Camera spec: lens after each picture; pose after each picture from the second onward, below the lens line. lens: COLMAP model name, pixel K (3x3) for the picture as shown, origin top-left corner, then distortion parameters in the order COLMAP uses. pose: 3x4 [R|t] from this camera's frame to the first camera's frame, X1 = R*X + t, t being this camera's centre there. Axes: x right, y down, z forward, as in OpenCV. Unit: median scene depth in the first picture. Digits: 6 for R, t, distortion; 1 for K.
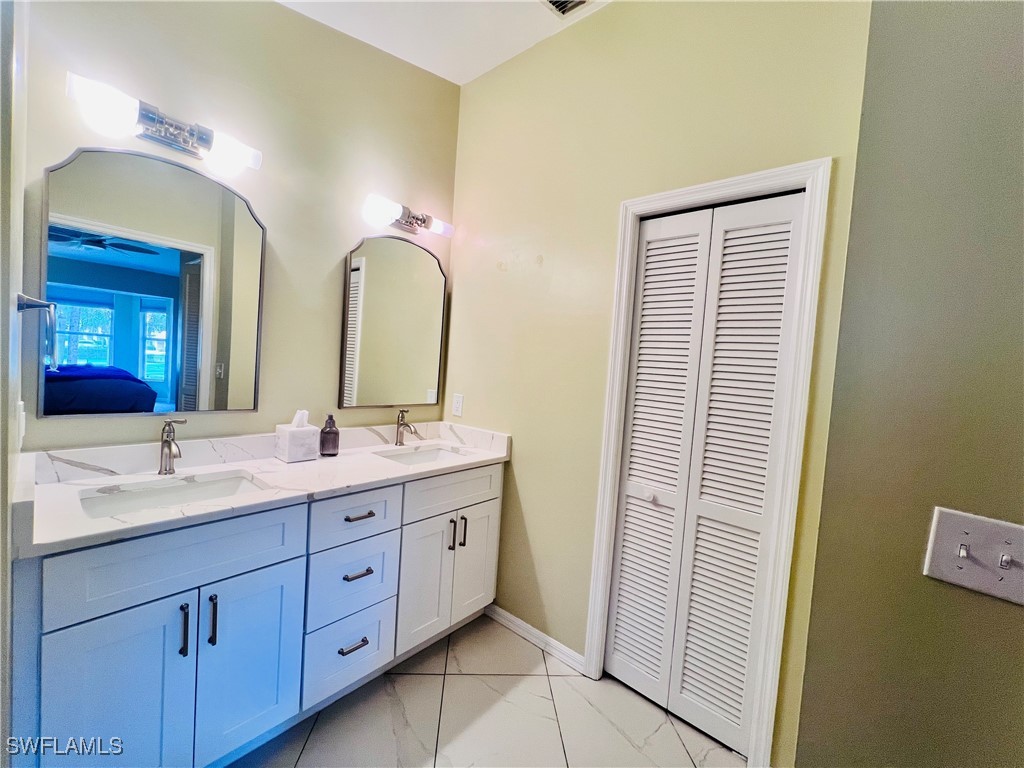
lens RADIAL K [[408.1, 0, 512.0], [0, 408.1, 384.0], [0, 0, 1]] dist [0.004225, 0.000028]
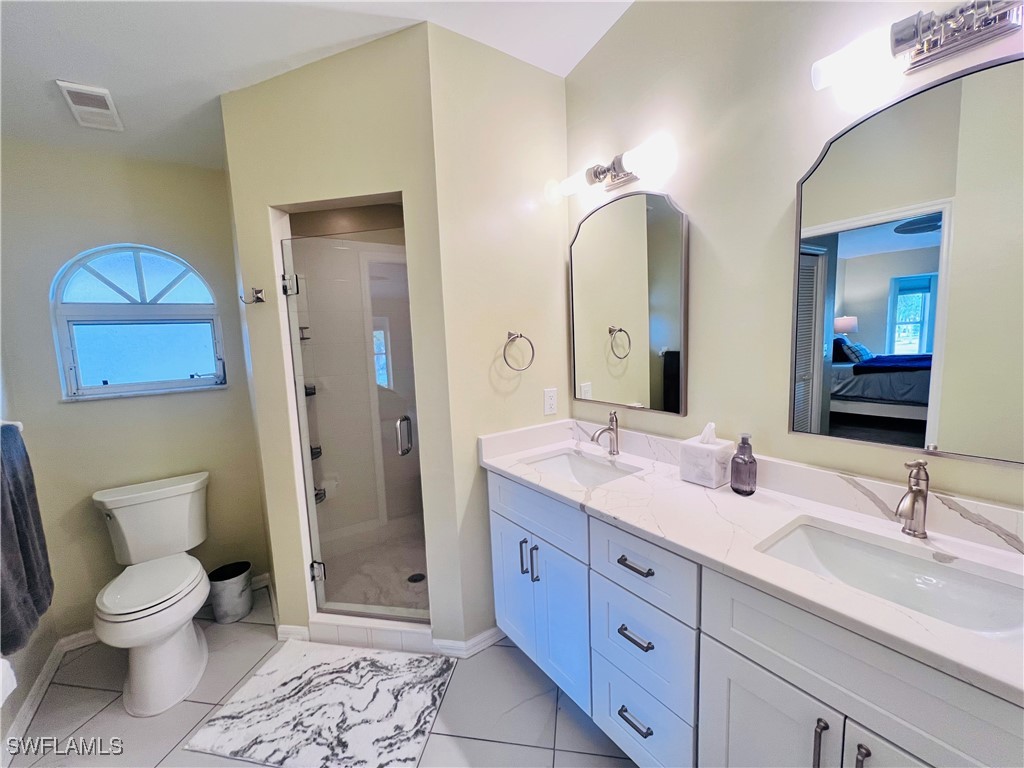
lens RADIAL K [[411.4, 0, 512.0], [0, 411.4, 384.0], [0, 0, 1]] dist [-0.001462, -0.000081]
pose [[-0.244478, 0.051496, -0.968287, 0.344410], [-0.024125, 0.997957, 0.059165, -0.047722], [0.969355, 0.037825, -0.242736, 0.791065]]
